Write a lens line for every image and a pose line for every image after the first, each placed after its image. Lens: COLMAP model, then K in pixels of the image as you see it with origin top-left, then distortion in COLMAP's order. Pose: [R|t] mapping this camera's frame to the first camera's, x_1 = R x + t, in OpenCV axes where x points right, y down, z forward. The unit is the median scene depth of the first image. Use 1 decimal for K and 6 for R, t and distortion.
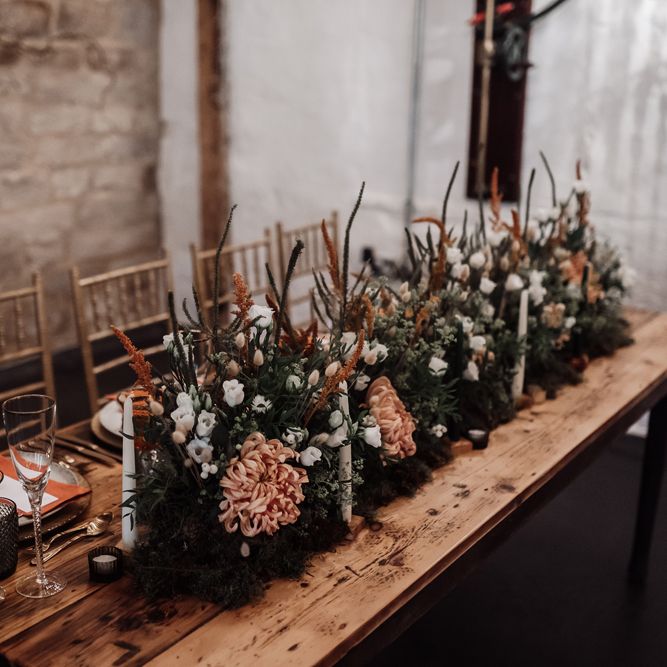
lens RADIAL K [[993.0, 0, 280.5], [0, 993.0, 331.7], [0, 0, 1]] dist [-0.047877, 0.052785]
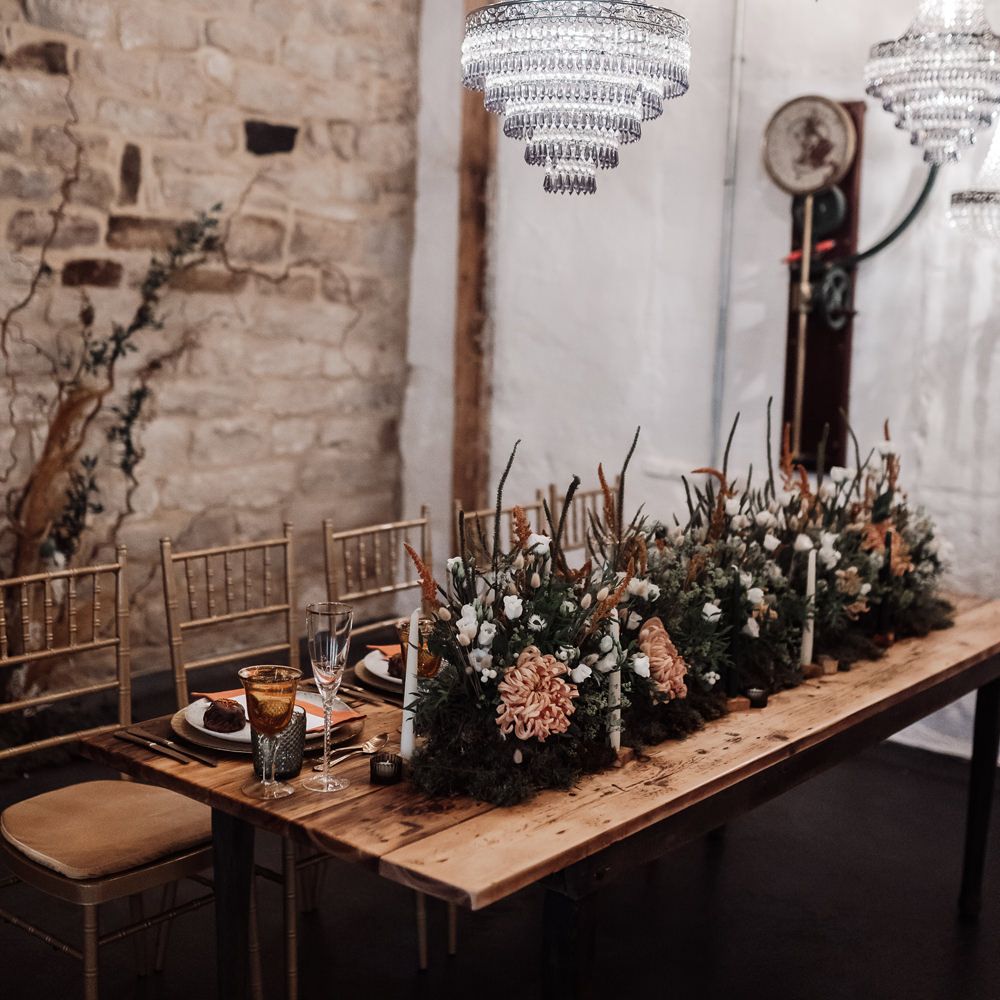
lens RADIAL K [[1478.5, 0, 501.1], [0, 1478.5, 406.8], [0, 0, 1]] dist [-0.003380, -0.072340]
pose [[0.998977, 0.030679, -0.033223, -0.009845], [-0.036265, 0.982390, -0.183288, 0.112061], [0.027015, 0.184305, 0.982498, -0.505803]]
